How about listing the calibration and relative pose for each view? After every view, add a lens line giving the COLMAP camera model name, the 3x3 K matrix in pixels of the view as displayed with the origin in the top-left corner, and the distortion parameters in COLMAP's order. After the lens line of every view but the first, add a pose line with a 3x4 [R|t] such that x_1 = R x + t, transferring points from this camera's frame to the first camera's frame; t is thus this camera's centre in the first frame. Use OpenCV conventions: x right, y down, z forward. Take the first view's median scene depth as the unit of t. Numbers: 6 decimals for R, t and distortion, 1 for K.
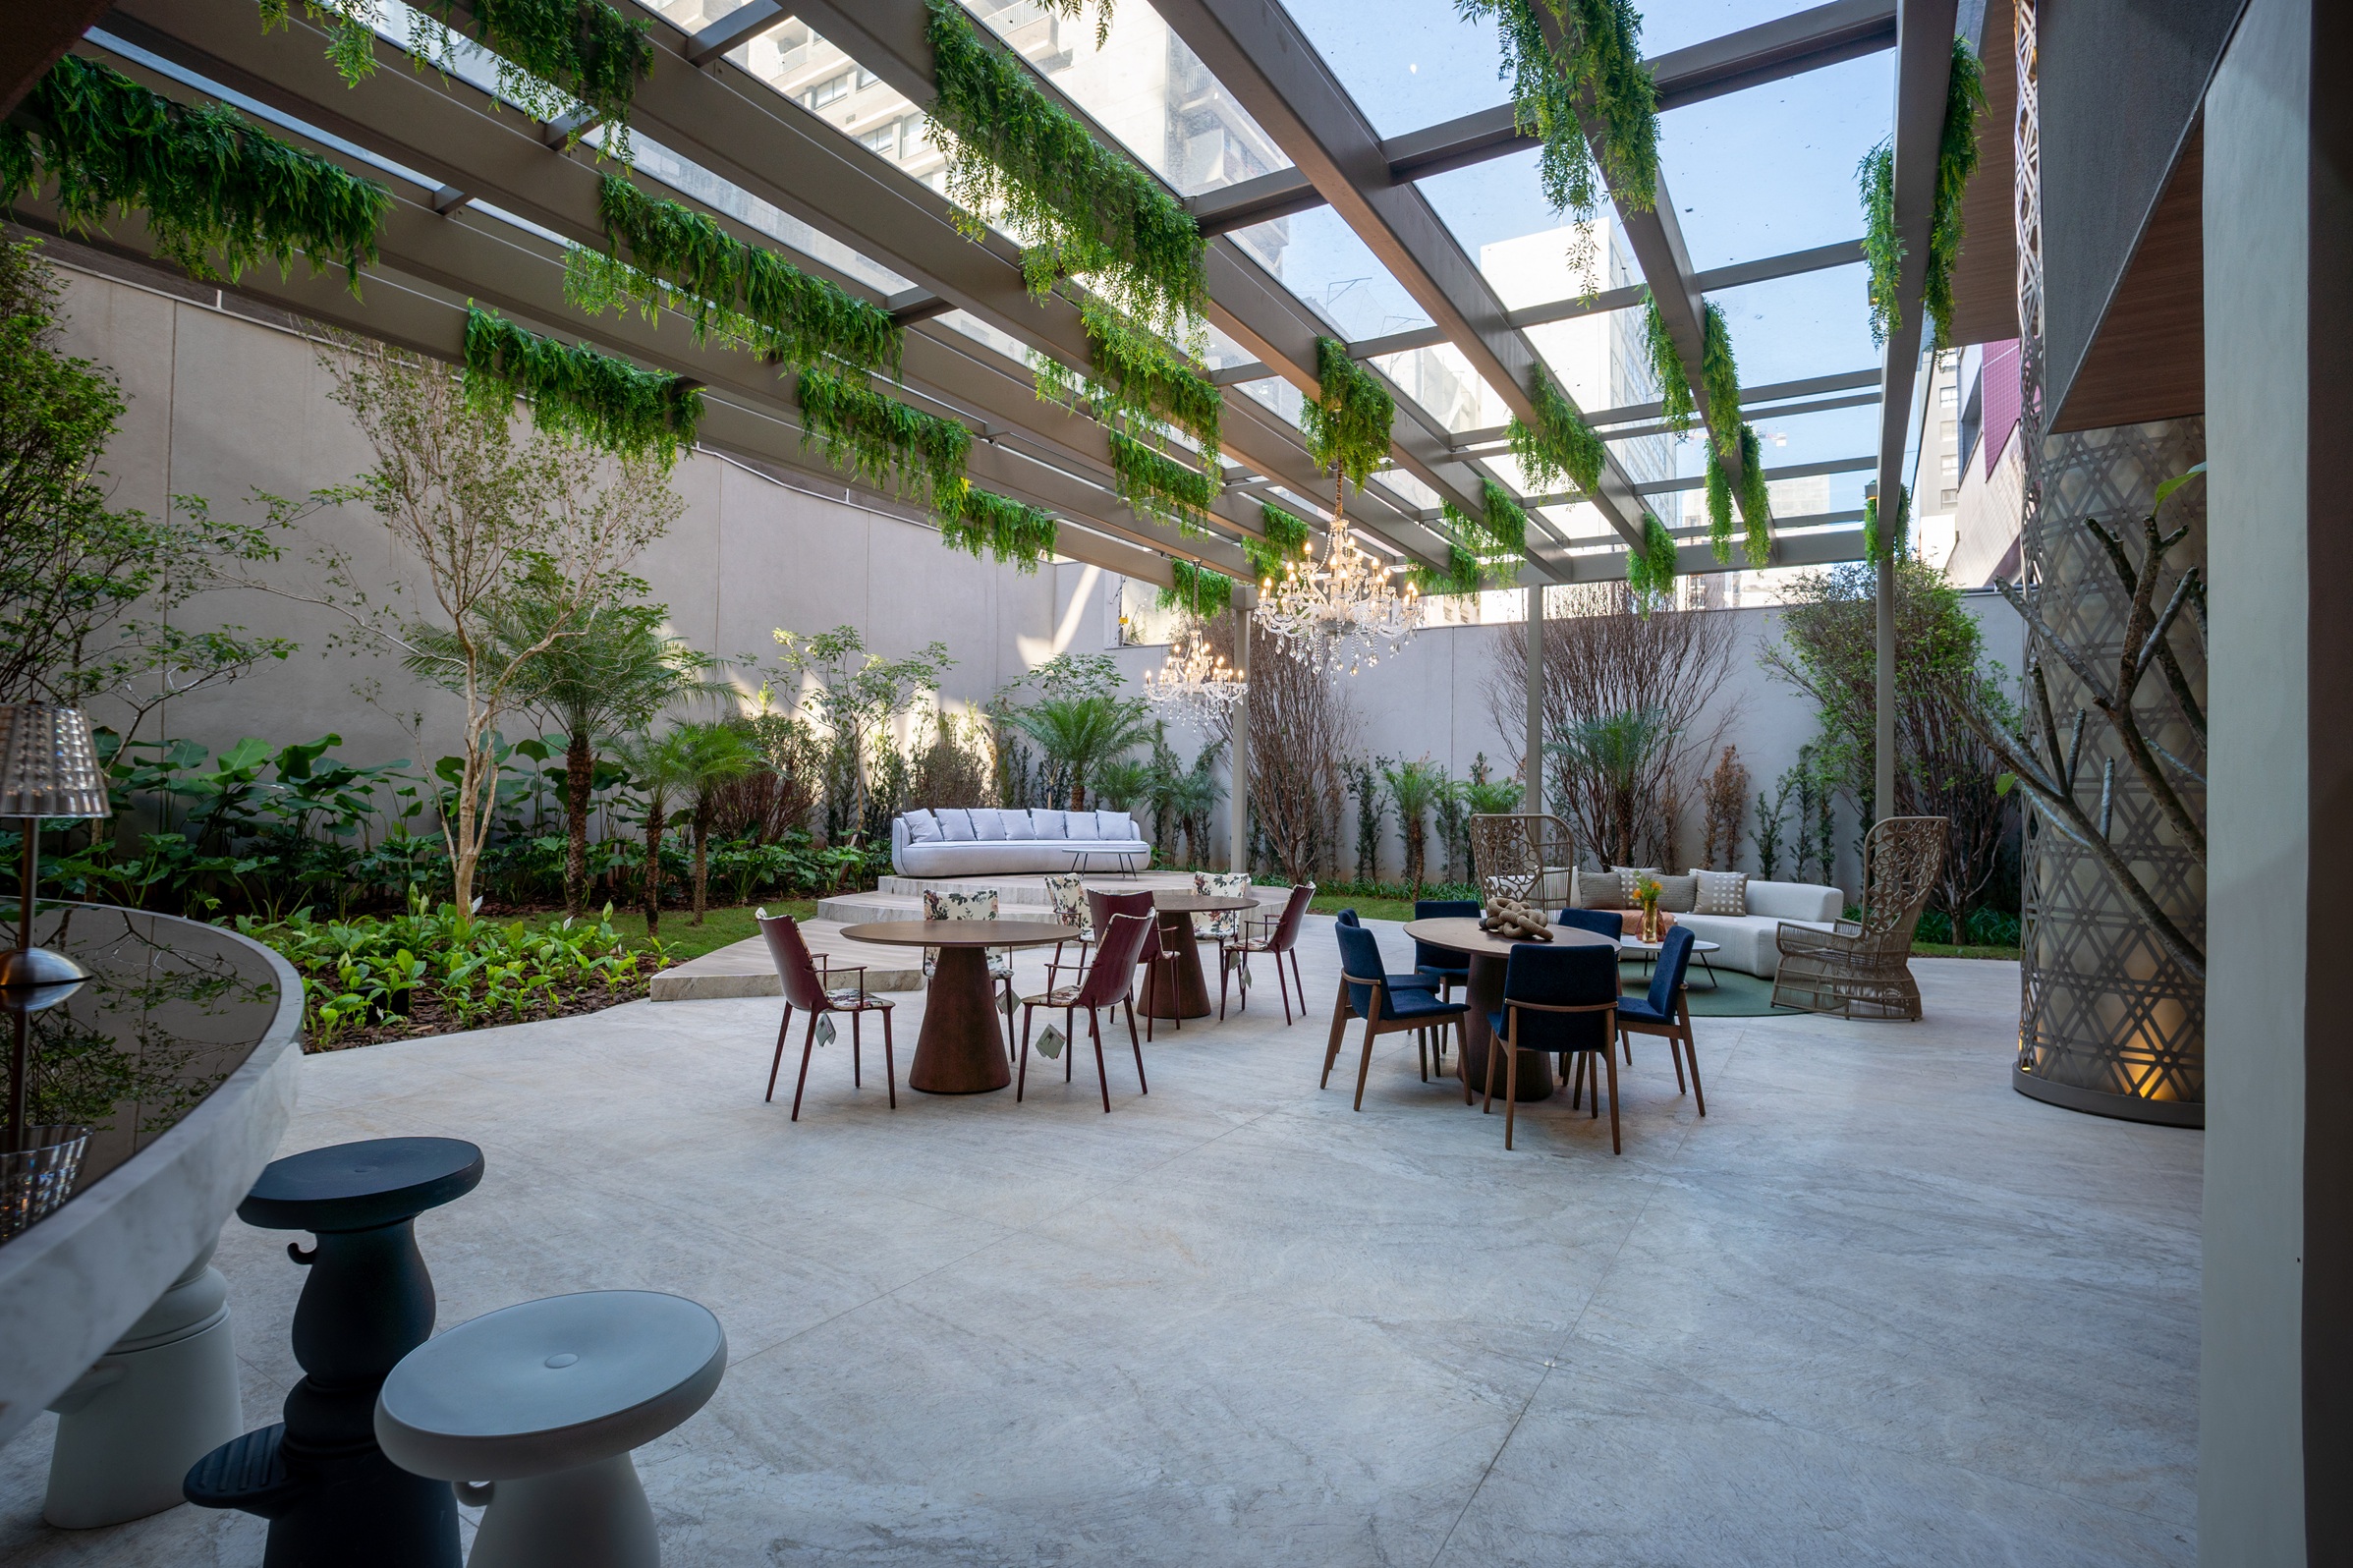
lens RADIAL K [[1147.2, 0, 1177.0], [0, 1147.2, 789.5], [0, 0, 1]] dist [-0.071775, 0.029702]
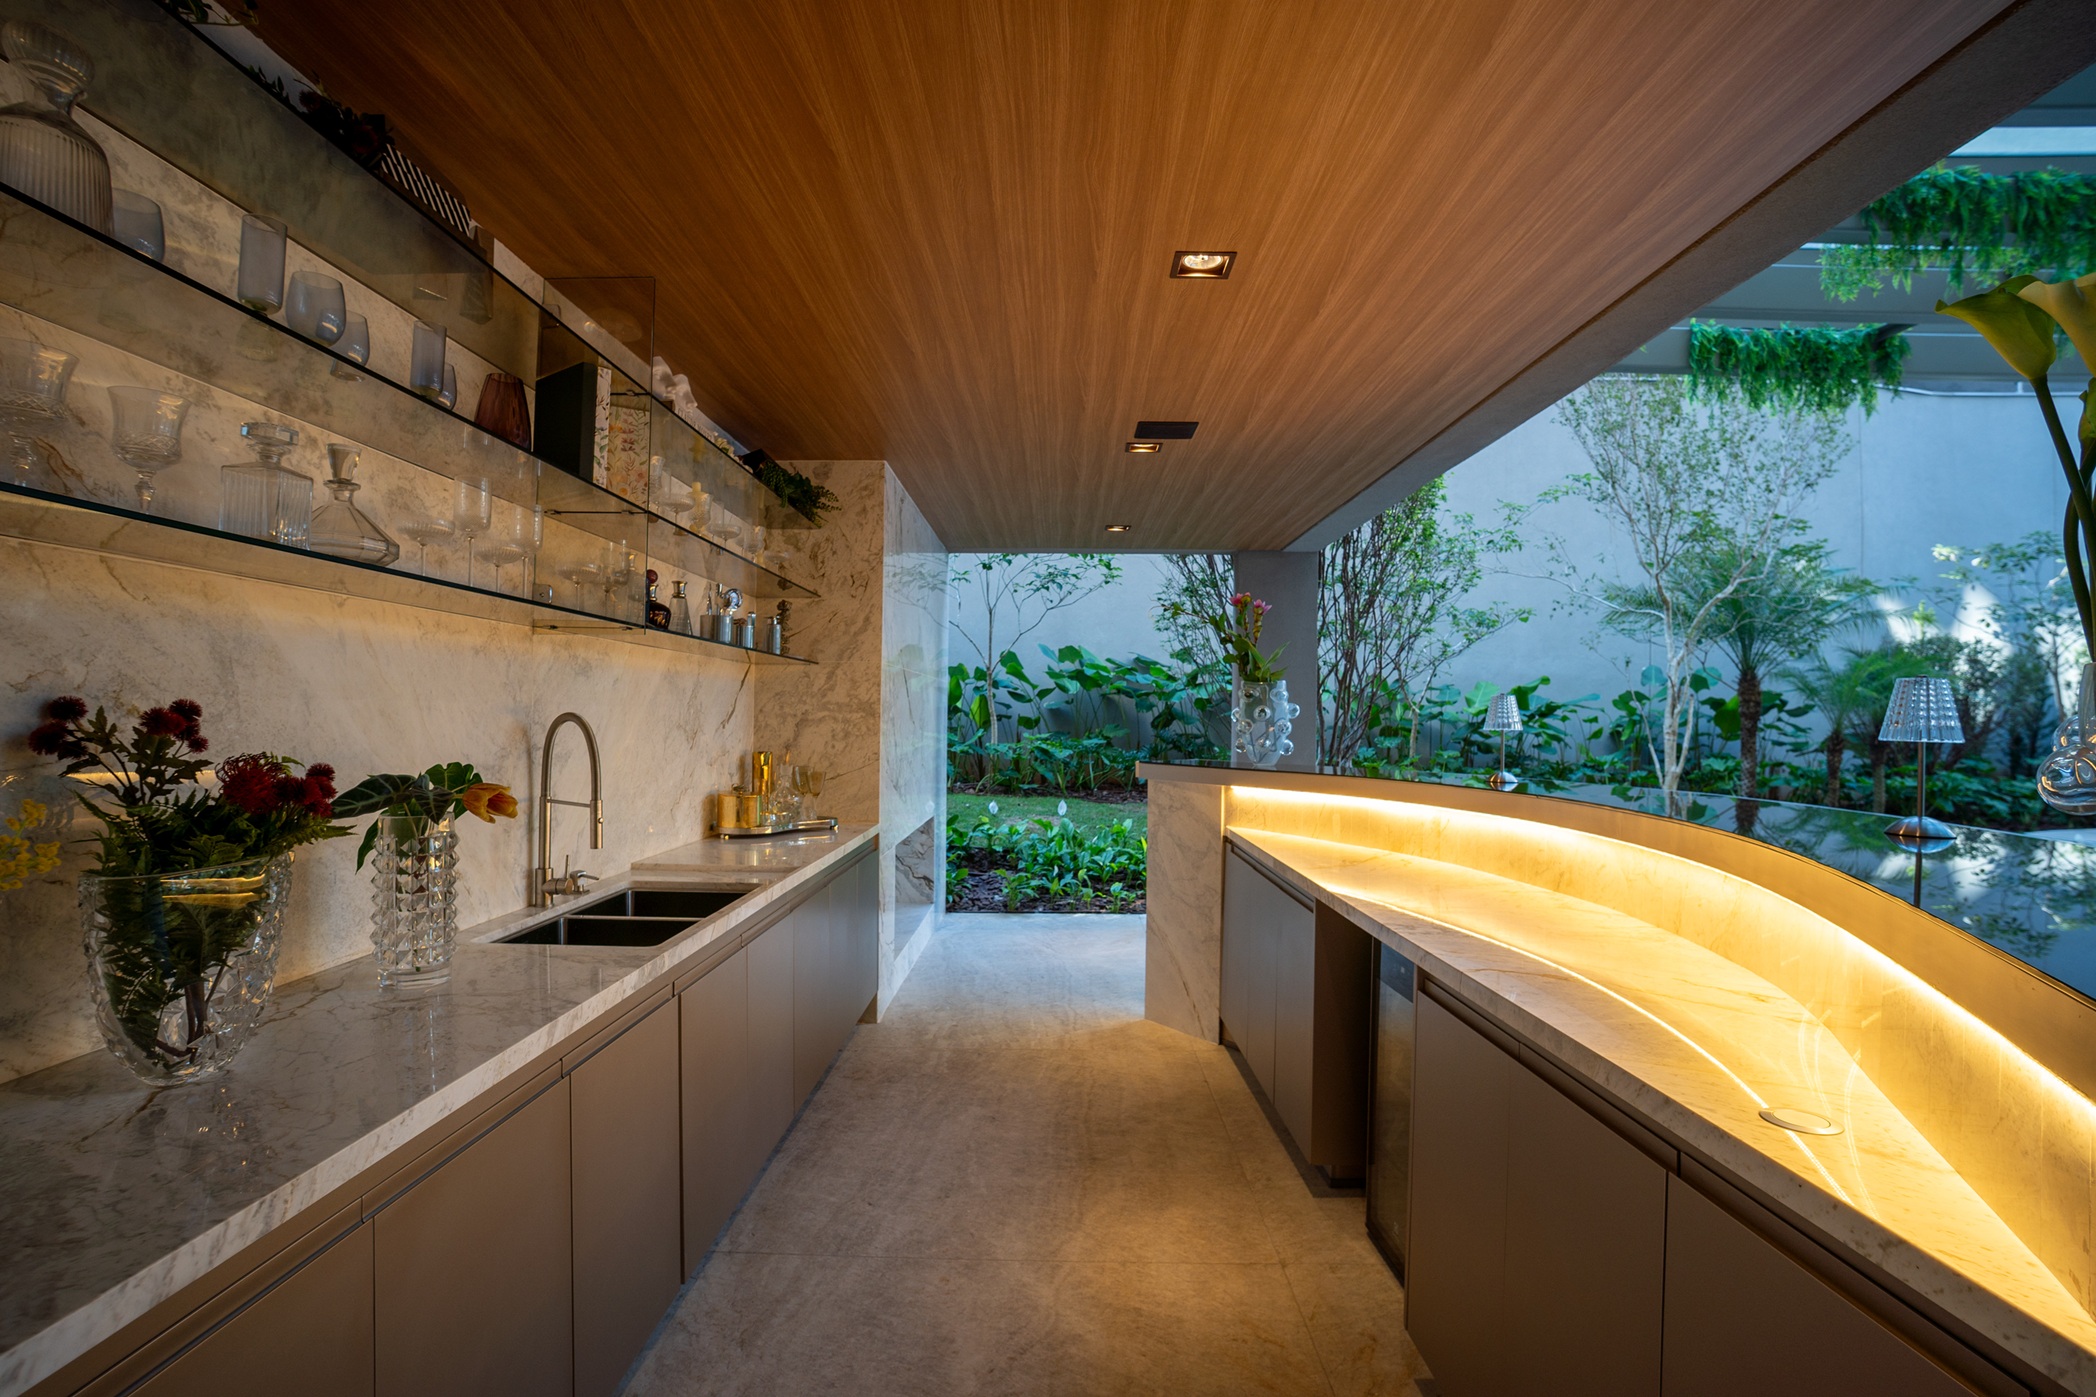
lens RADIAL K [[1021.9, 0, 1048.5], [0, 1021.9, 703.4], [0, 0, 1]] dist [-0.071775, 0.029702]
pose [[0.512029, -0.021022, -0.858711, -0.044521], [0.010503, 0.999779, -0.018213, -0.002548], [0.858904, 0.000306, 0.512136, -0.105506]]
